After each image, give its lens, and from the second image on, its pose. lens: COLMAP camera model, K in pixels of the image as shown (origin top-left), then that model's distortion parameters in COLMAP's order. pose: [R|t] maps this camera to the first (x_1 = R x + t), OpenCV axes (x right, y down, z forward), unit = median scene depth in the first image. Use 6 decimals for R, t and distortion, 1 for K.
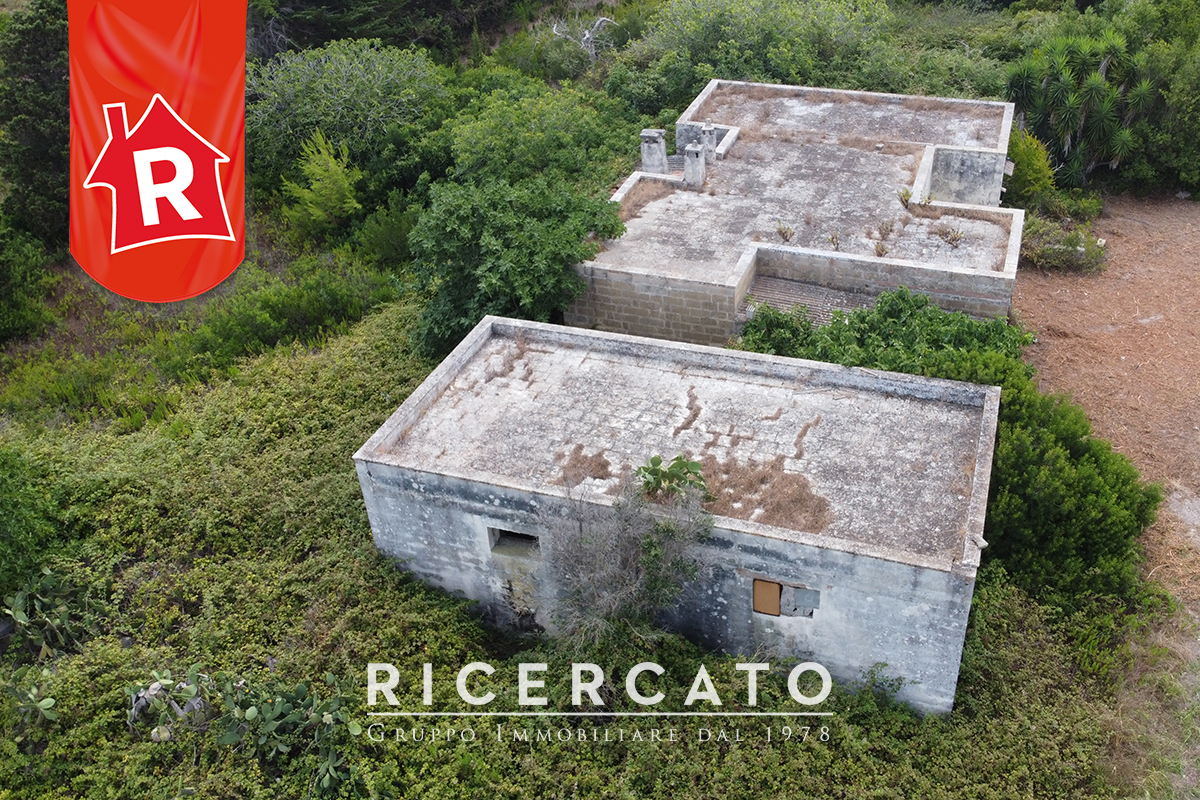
lens RADIAL K [[1105.7, 0, 675.6], [0, 1105.7, 343.3], [0, 0, 1]] dist [-0.003931, 0.000000]
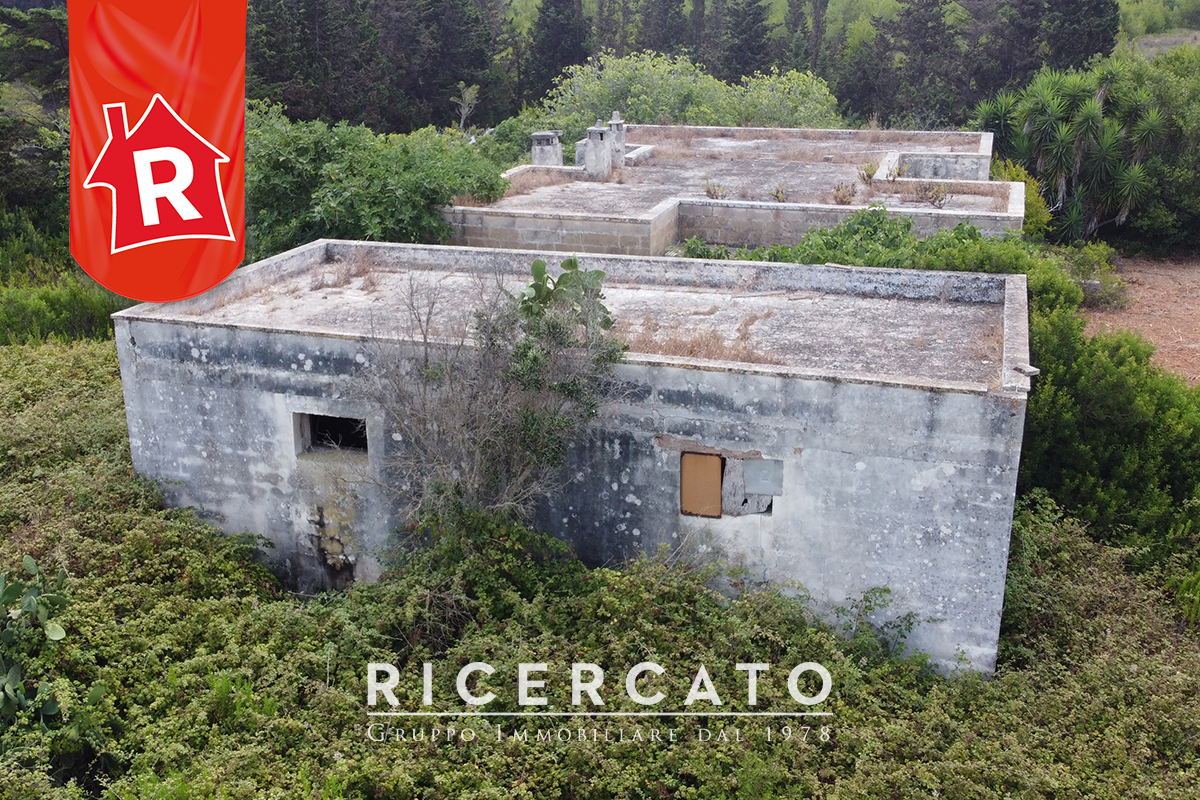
lens RADIAL K [[1263.3, 0, 535.1], [0, 1263.3, 374.8], [0, 0, 1]] dist [-0.003999, 0.000000]
pose [[0.999294, 0.020205, -0.031669, 0.005132], [-0.027311, 0.969596, -0.243181, 0.315117], [0.025793, 0.243874, 0.969464, 0.222715]]
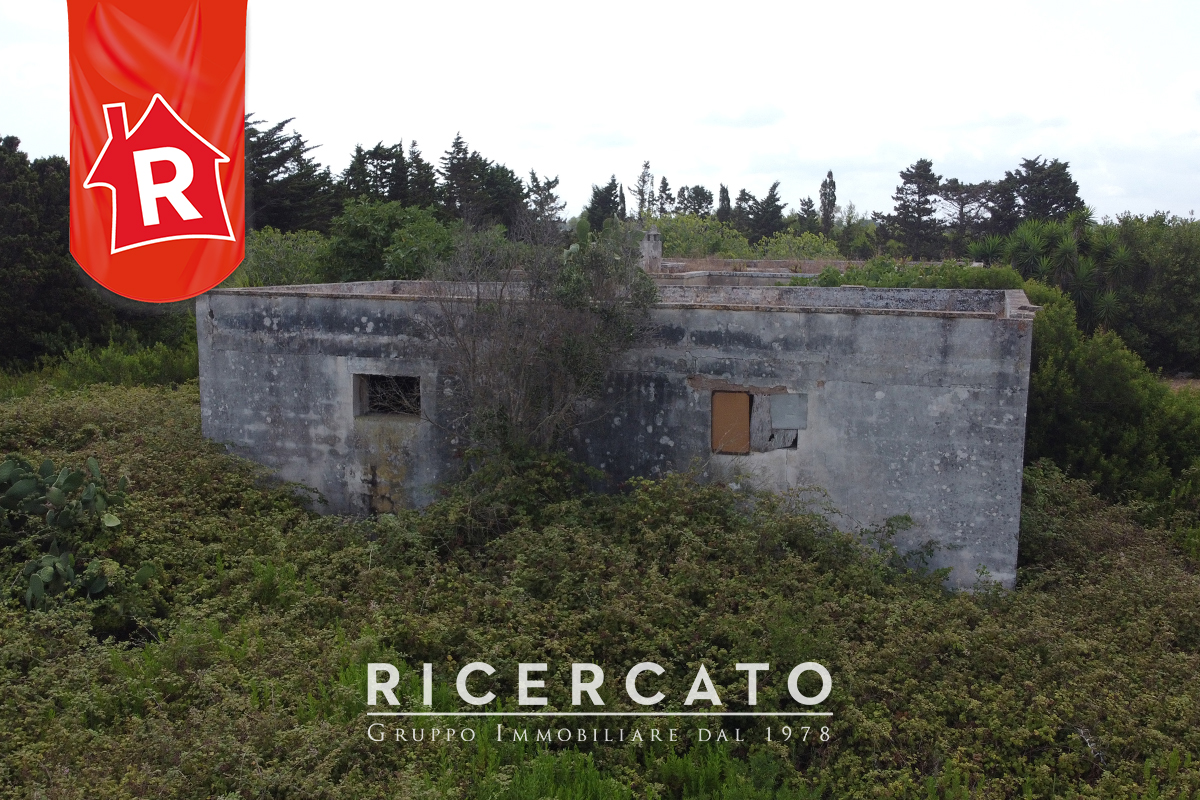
lens RADIAL K [[1105.7, 0, 582.9], [0, 1105.7, 375.3], [0, 0, 1]] dist [-0.003931, 0.000000]
pose [[0.998689, 0.037405, -0.034953, 0.010591], [-0.048469, 0.910641, -0.410347, 0.443809], [0.016481, 0.411503, 0.911259, 0.306539]]
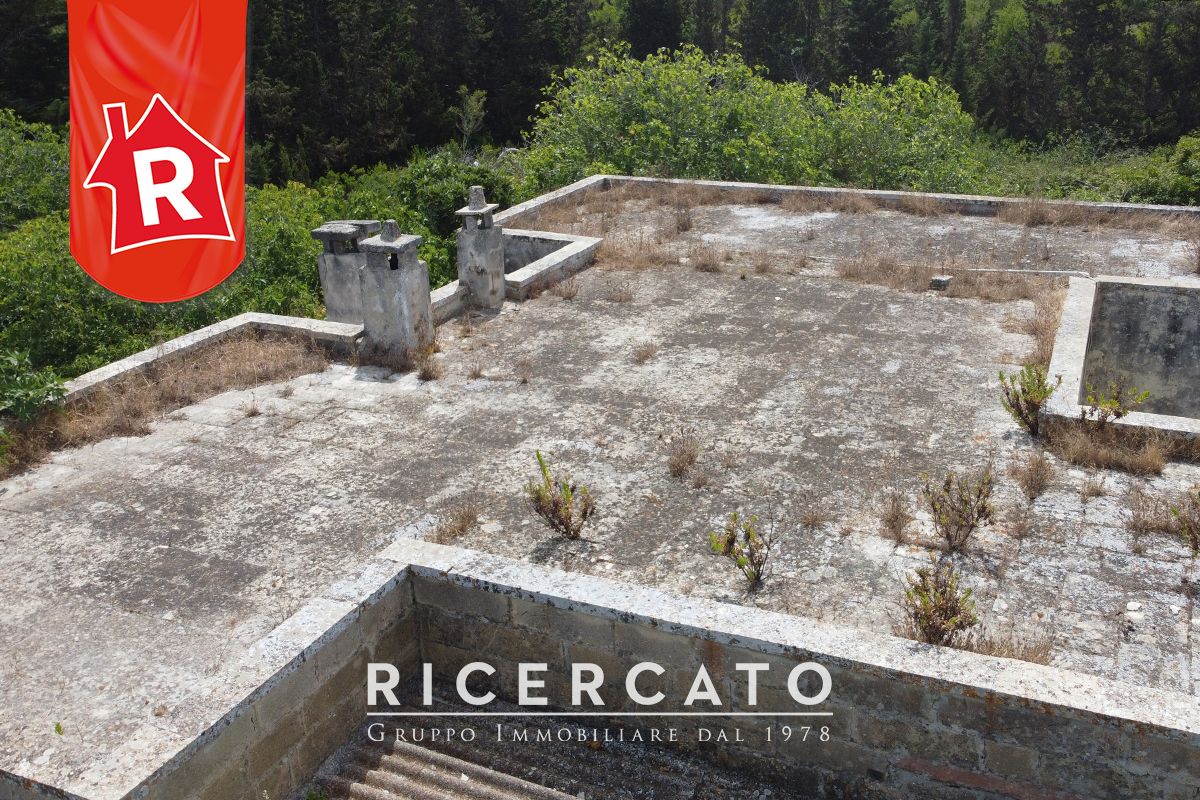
lens RADIAL K [[1105.7, 0, 684.9], [0, 1105.7, 359.2], [0, 0, 1]] dist [-0.003931, 0.000000]
pose [[0.997828, 0.030753, -0.058247, 0.184544], [-0.042392, 0.976658, -0.210577, -0.105176], [0.050411, 0.212589, 0.975840, 0.974897]]
